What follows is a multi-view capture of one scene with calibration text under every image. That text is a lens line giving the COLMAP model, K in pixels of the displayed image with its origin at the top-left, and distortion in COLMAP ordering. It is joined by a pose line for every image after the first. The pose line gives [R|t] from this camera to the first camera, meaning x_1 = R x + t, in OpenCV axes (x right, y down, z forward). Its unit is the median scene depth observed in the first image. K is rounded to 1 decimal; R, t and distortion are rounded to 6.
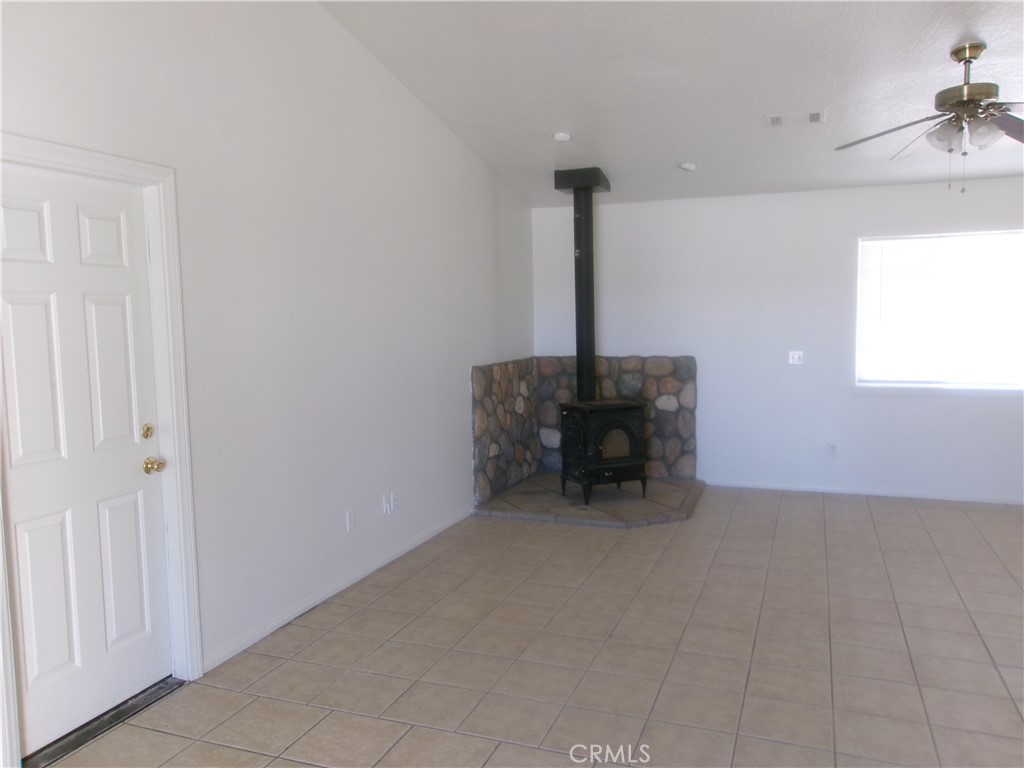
lens RADIAL K [[798.0, 0, 506.5], [0, 798.0, 381.6], [0, 0, 1]] dist [-0.024545, 0.051761]
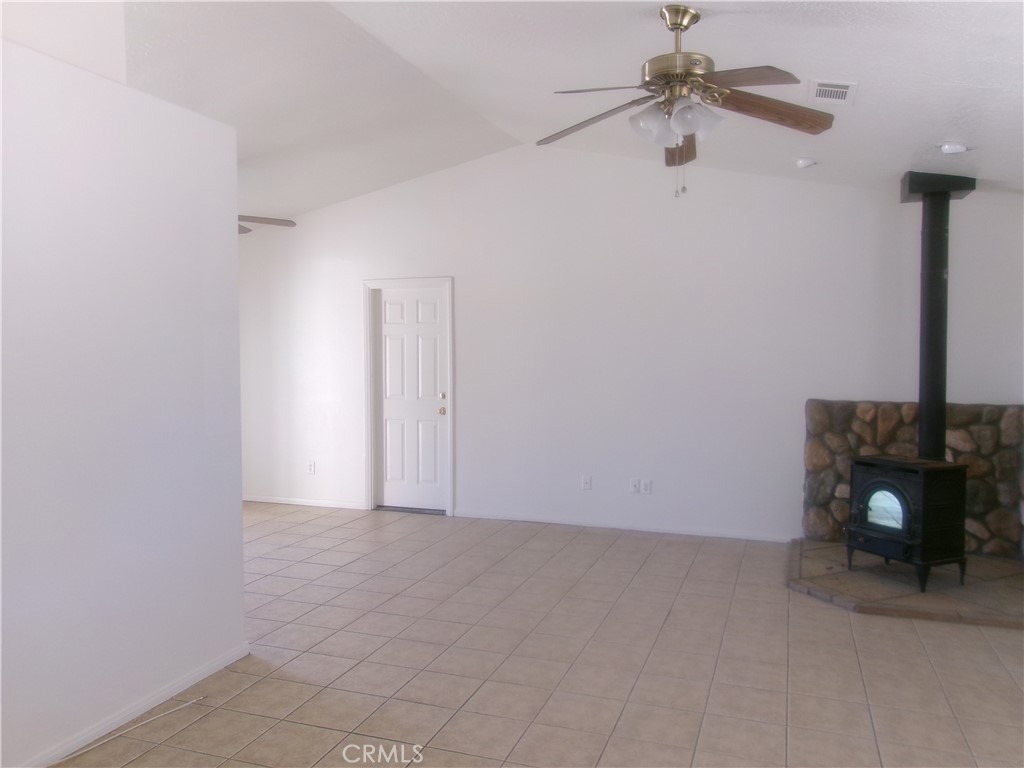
lens RADIAL K [[798.0, 0, 507.3], [0, 798.0, 381.2], [0, 0, 1]] dist [-0.024545, 0.051761]
pose [[0.021731, 0.059919, -0.997967, 0.936713], [-0.089081, 0.994348, 0.057762, -0.064524], [0.995787, 0.087645, 0.026946, 0.586186]]
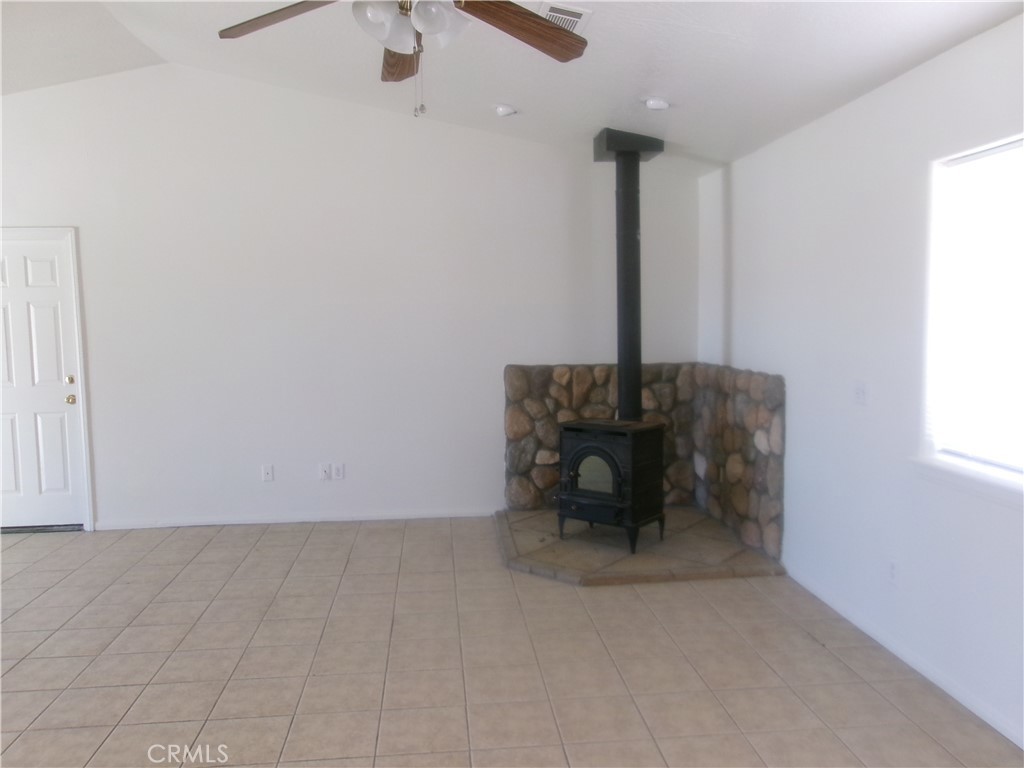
lens RADIAL K [[798.0, 0, 506.3], [0, 798.0, 380.5], [0, 0, 1]] dist [-0.024545, 0.051761]
pose [[0.443190, 0.086040, -0.892289, 0.806259], [-0.071600, 0.995601, 0.060439, -0.057475], [0.893564, 0.037103, 0.447401, 0.563538]]
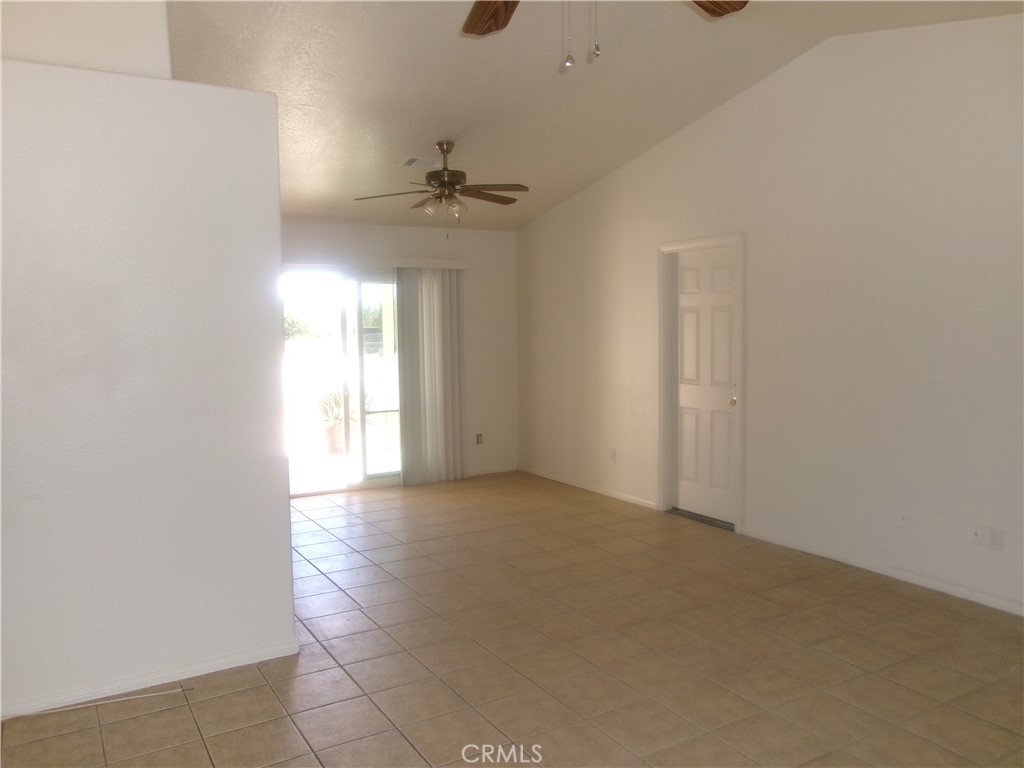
lens RADIAL K [[798.0, 0, 507.0], [0, 798.0, 392.5], [0, 0, 1]] dist [-0.024545, 0.051761]
pose [[-0.622639, 0.096210, -0.776572, 0.660844], [-0.043042, 0.986699, 0.156753, -0.090469], [0.781324, 0.131026, -0.610217, 0.886582]]
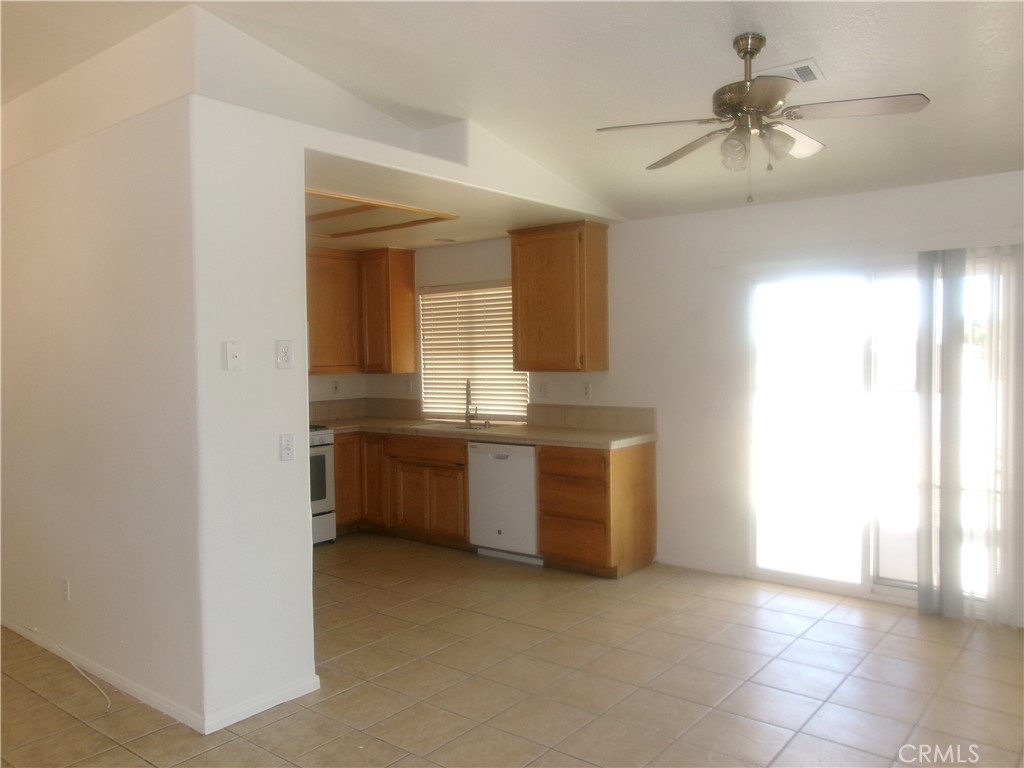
lens RADIAL K [[798.0, 0, 504.3], [0, 798.0, 382.7], [0, 0, 1]] dist [-0.024545, 0.051761]
pose [[-0.953918, 0.018487, 0.299498, -0.041013], [0.056575, 0.991280, 0.119007, -0.070627], [-0.294686, 0.130467, -0.946646, 0.816689]]
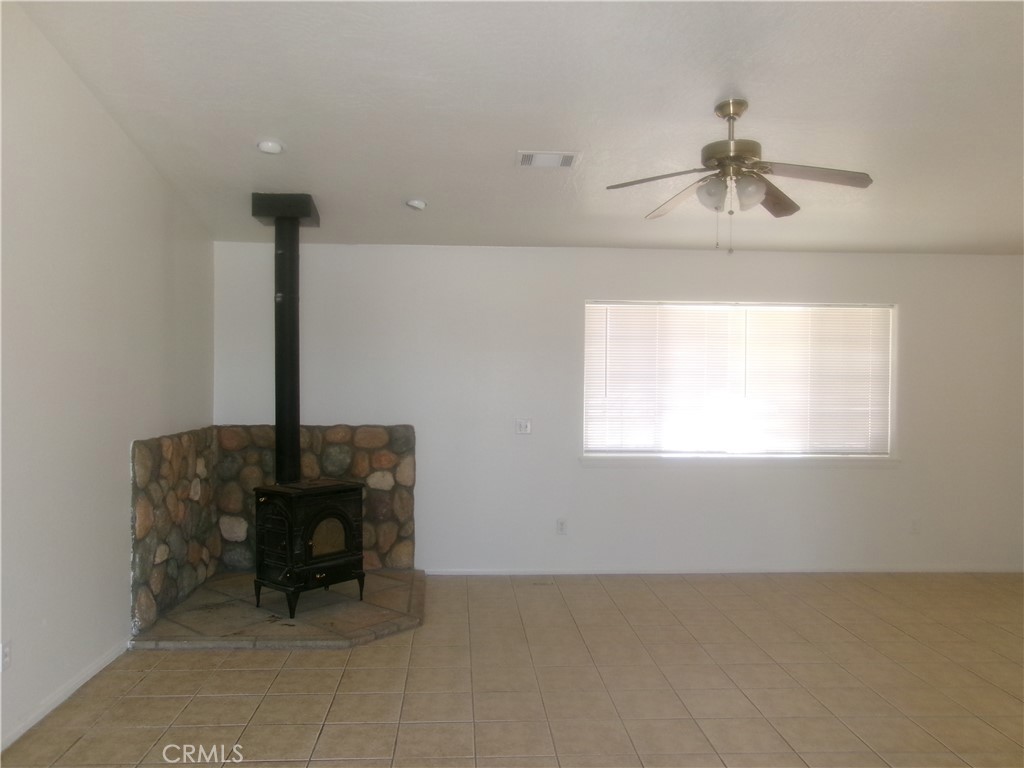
lens RADIAL K [[798.0, 0, 507.7], [0, 798.0, 381.2], [0, 0, 1]] dist [-0.024545, 0.051761]
pose [[0.908502, 0.019445, 0.417427, -0.036508], [0.013311, 0.997063, -0.075418, -0.014427], [-0.417668, 0.074074, 0.905575, 0.191133]]
